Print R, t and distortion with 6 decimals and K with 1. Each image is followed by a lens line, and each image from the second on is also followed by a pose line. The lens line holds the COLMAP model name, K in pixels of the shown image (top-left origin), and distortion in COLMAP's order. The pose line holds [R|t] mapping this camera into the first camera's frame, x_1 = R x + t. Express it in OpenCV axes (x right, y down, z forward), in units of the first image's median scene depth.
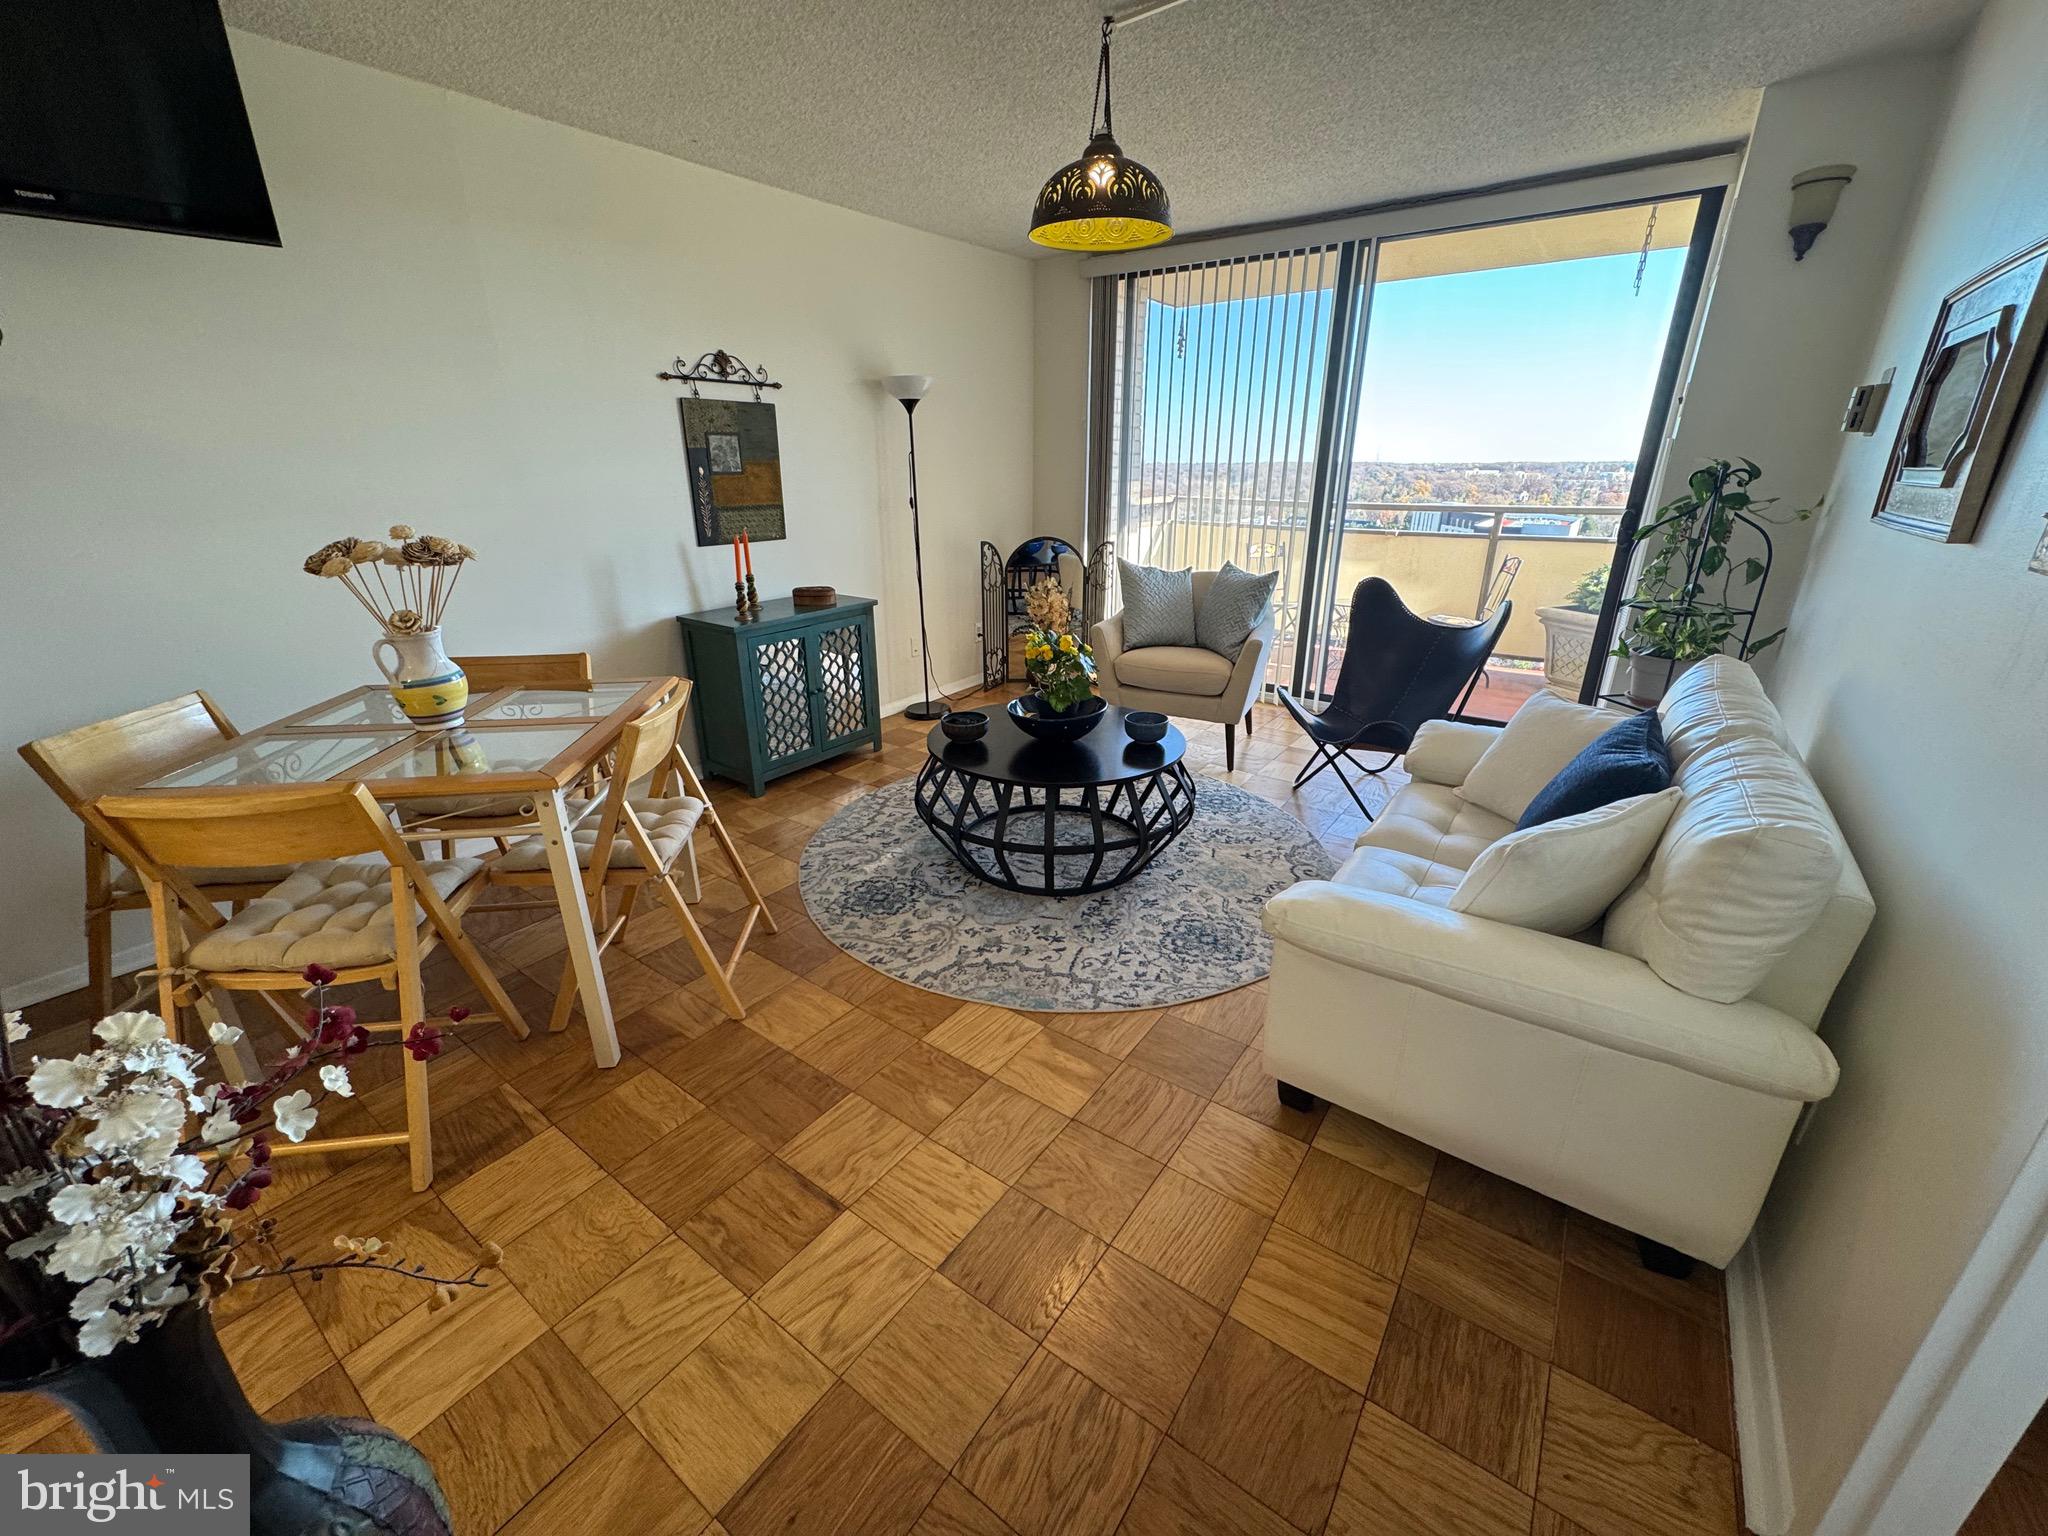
lens RADIAL K [[817.1, 0, 1025.6], [0, 817.1, 771.7], [0, 0, 1]] dist [-0.002484, 0.000052]
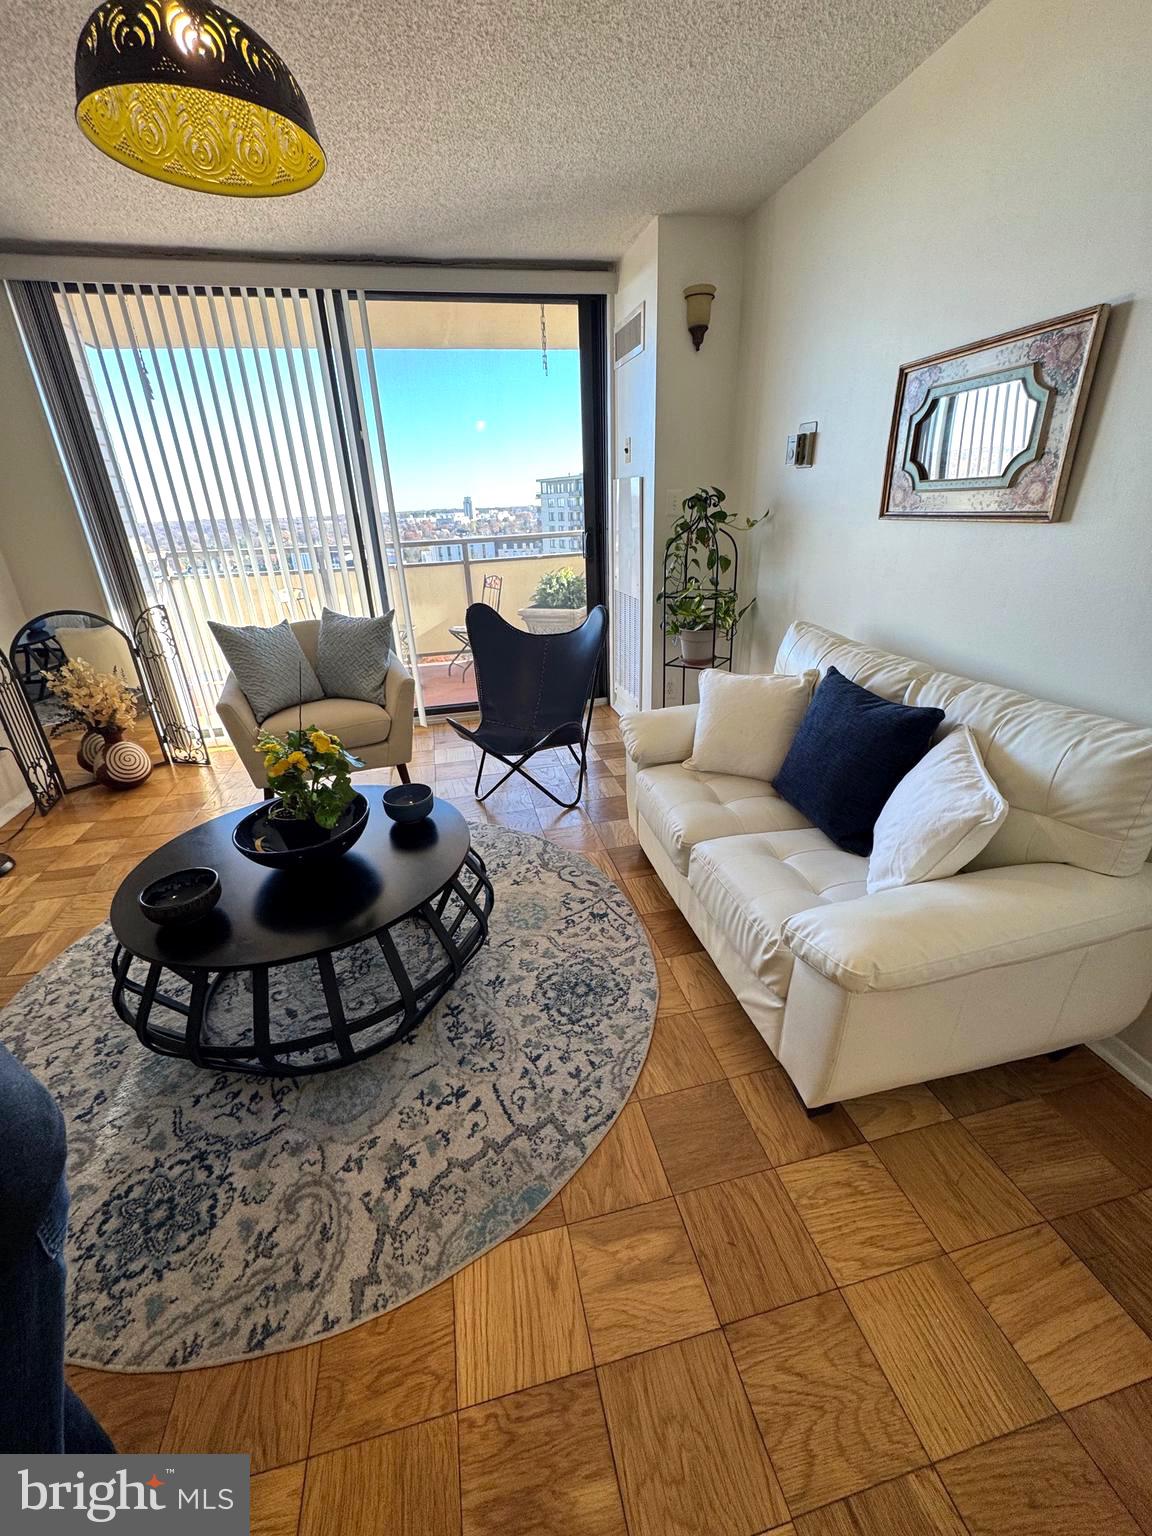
lens RADIAL K [[612.8, 0, 576.0], [0, 612.8, 768.0], [0, 0, 1]] dist [-0.002484, 0.000052]
pose [[0.662302, -0.317231, 0.678764, -0.146362], [0.299004, 0.942582, 0.148779, -0.116289], [-0.686988, 0.104416, 0.719128, 0.343679]]
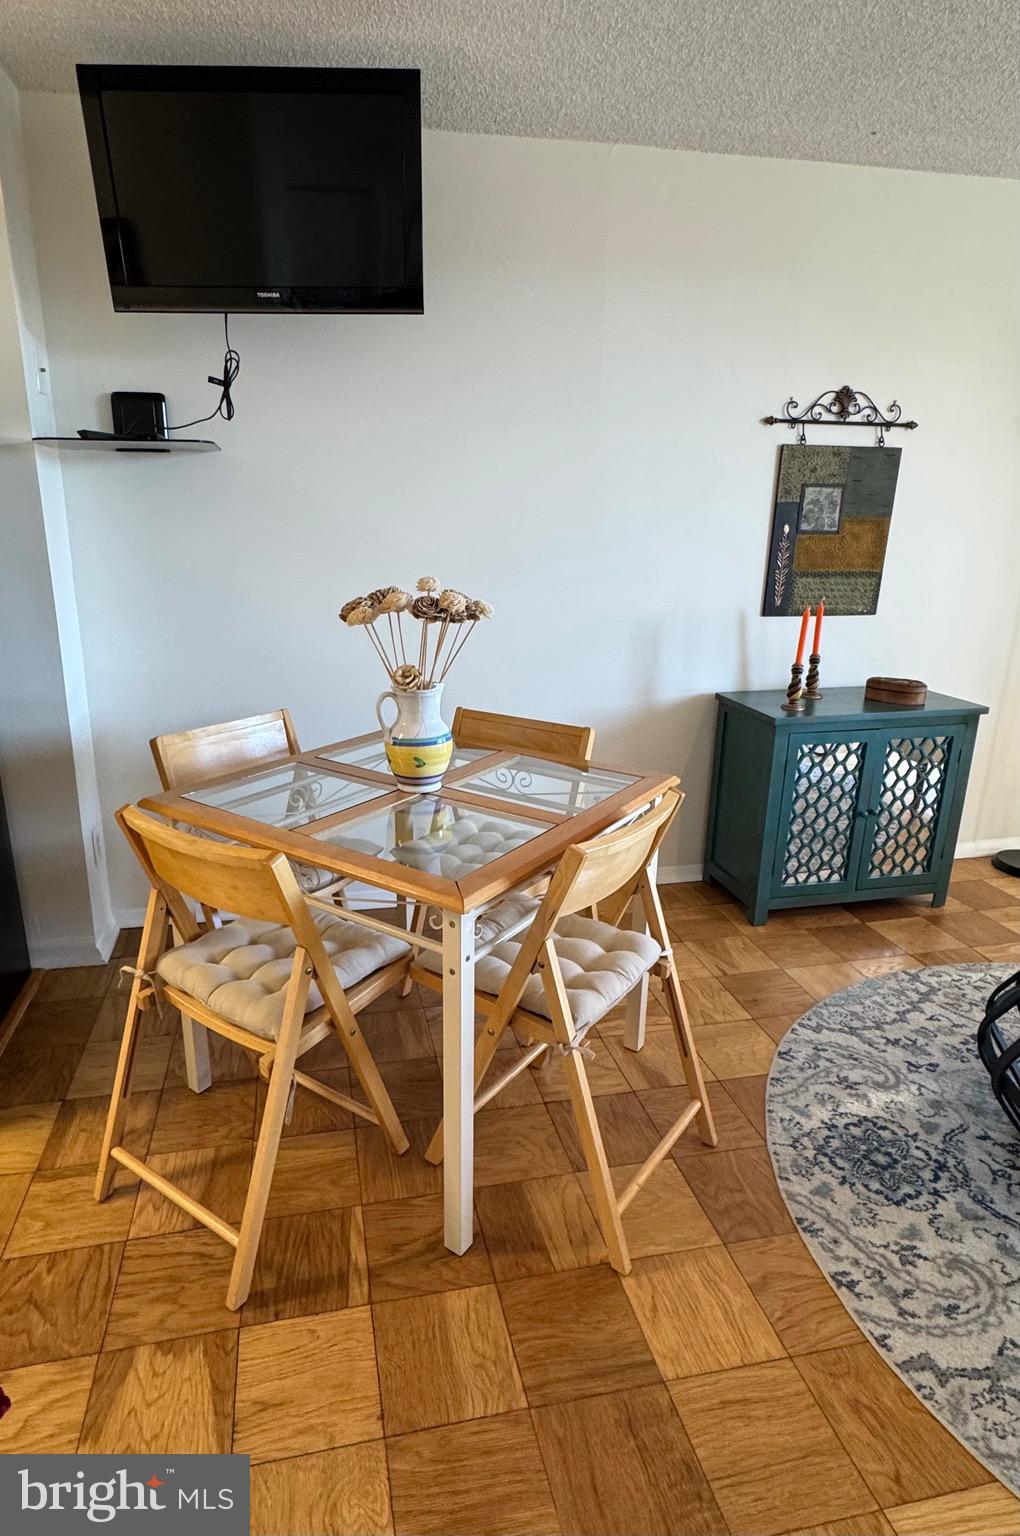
lens RADIAL K [[824.8, 0, 463.3], [0, 824.8, 758.9], [0, 0, 1]] dist [-0.000306, -0.000626]
pose [[0.731529, 0.191739, -0.654295, -0.042995], [-0.247979, 0.968743, 0.006635, -0.065949], [0.635115, 0.157398, 0.756211, 0.194279]]
